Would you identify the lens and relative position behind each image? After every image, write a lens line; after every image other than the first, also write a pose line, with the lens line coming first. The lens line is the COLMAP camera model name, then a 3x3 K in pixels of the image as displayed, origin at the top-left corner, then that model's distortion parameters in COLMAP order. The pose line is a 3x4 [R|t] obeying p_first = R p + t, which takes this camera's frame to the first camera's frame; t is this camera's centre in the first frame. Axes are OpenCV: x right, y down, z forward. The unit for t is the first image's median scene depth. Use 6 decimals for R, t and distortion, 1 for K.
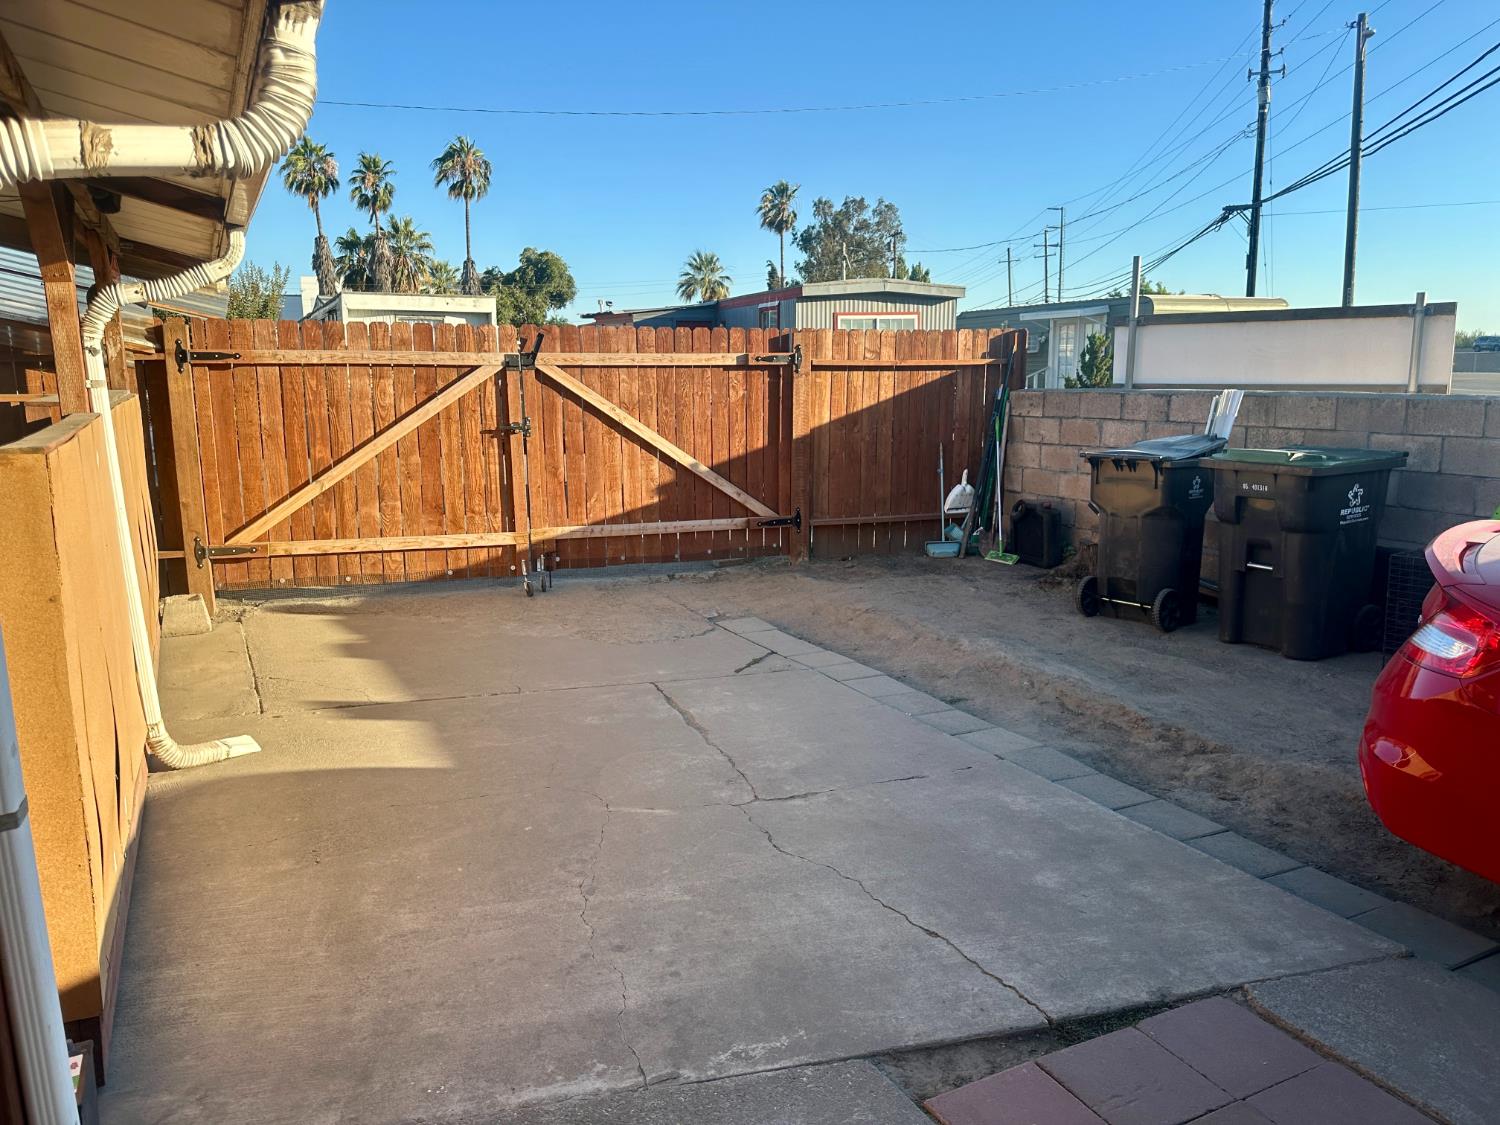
lens RADIAL K [[1063.0, 0, 767.0], [0, 1063.0, 597.2], [0, 0, 1]] dist [0.040999, -0.055097]
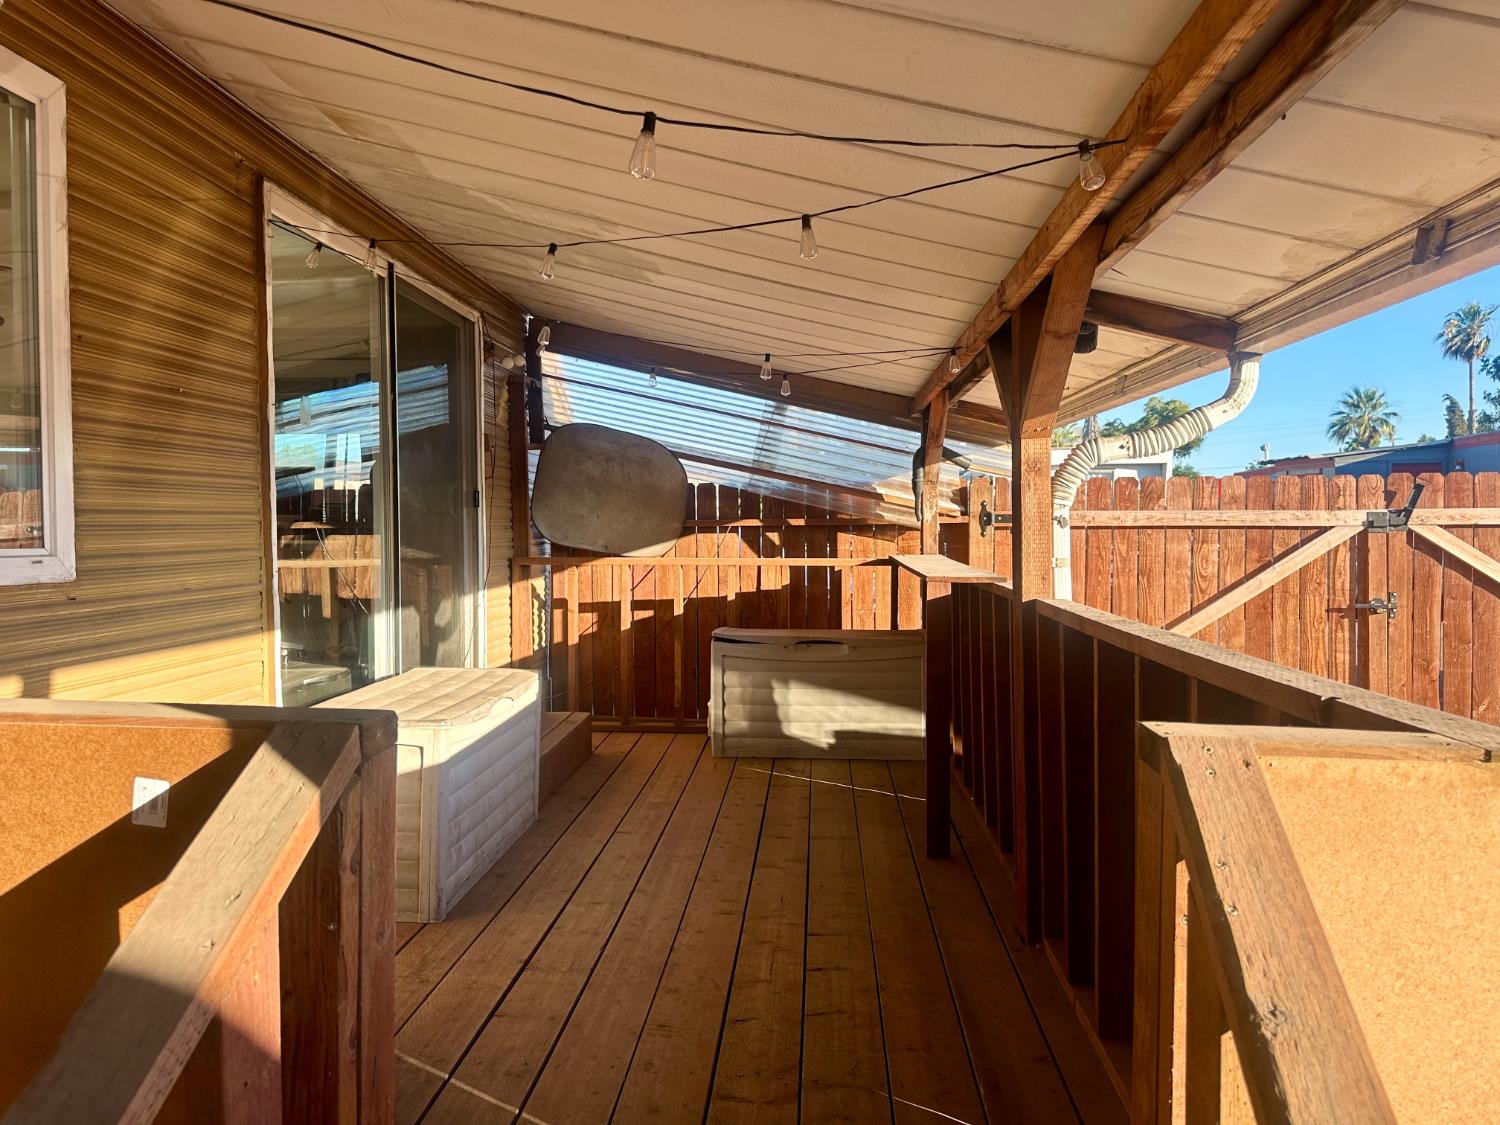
lens RADIAL K [[1063.0, 0, 754.7], [0, 1063.0, 555.2], [0, 0, 1]] dist [0.040999, -0.055097]
pose [[0.861417, 0.012041, -0.507755, -0.234399], [-0.100574, 0.983967, -0.147291, -0.038727], [0.497840, 0.177946, 0.848817, 0.130482]]
